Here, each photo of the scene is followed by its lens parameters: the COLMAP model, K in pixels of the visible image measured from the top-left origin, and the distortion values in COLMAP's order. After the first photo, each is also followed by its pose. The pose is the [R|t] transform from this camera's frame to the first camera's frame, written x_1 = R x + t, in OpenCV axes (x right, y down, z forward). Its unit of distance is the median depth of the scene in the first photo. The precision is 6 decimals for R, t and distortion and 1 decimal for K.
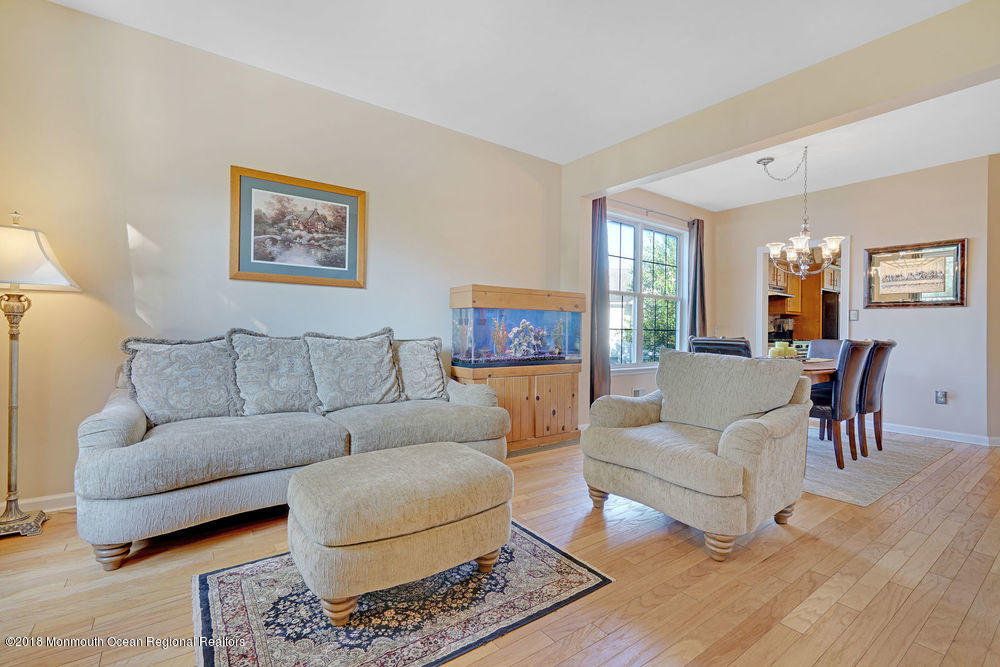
lens RADIAL K [[448.2, 0, 497.6], [0, 448.2, 331.9], [0, 0, 1]] dist [-0.002351, 0.000423]
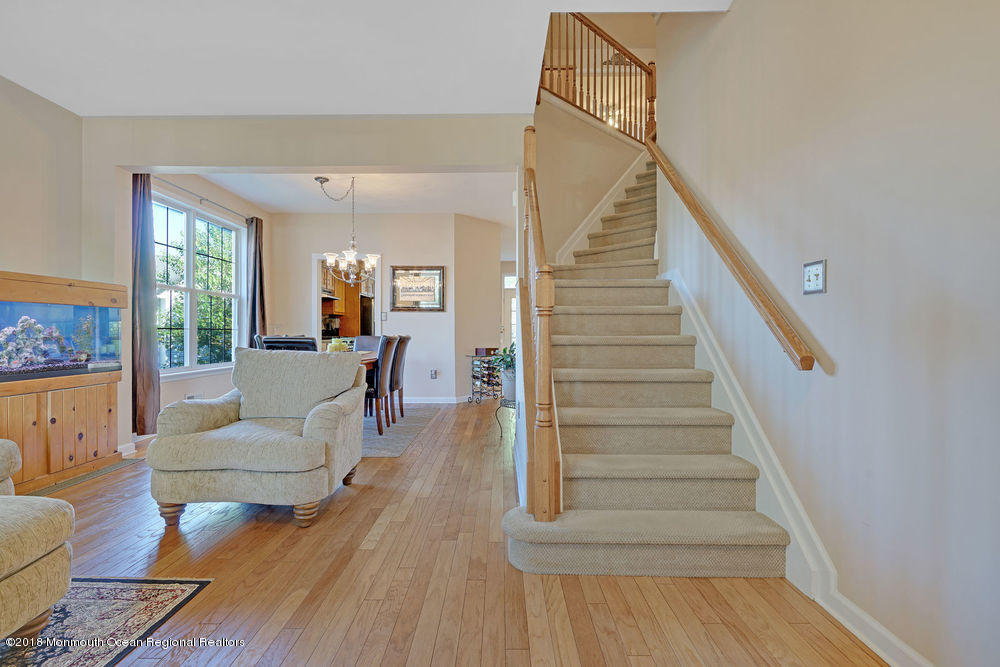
lens RADIAL K [[458.1, 0, 500.0], [0, 458.1, 333.5], [0, 0, 1]] dist [-0.001271, 0.000096]
pose [[0.592974, -0.014683, 0.805088, -0.081521], [0.009200, 0.999892, 0.011459, -0.000475], [-0.805169, 0.000612, 0.593045, -0.057733]]
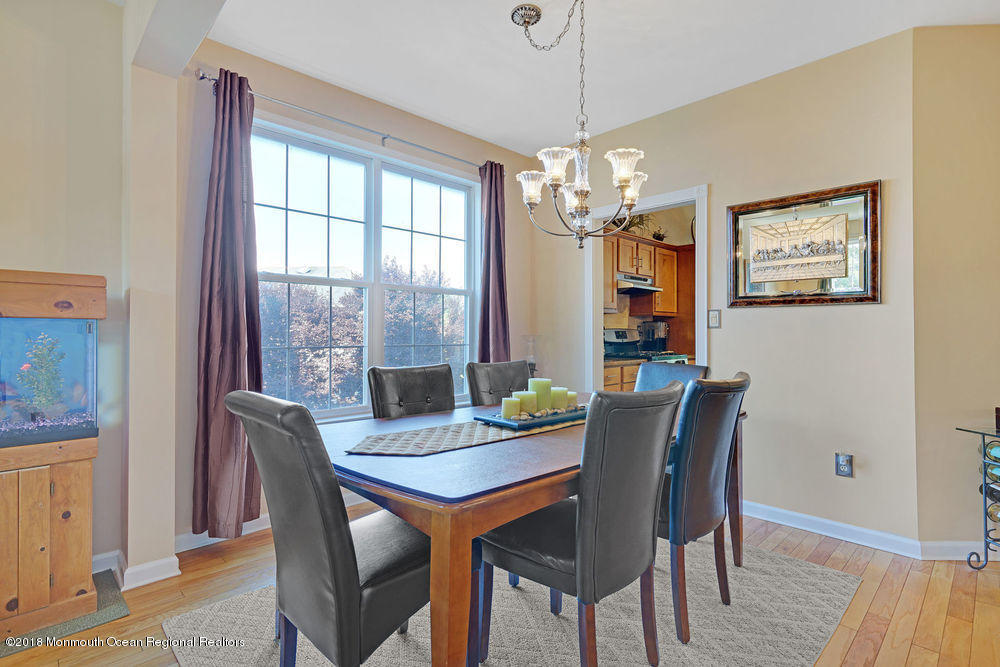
lens RADIAL K [[485.9, 0, 498.2], [0, 485.9, 330.5], [0, 0, 1]] dist [-0.001020, 0.000178]
pose [[0.989725, -0.009974, 0.142636, 0.541093], [0.010849, 0.999927, -0.005360, -0.027334], [-0.142572, 0.006852, 0.989761, 0.519471]]
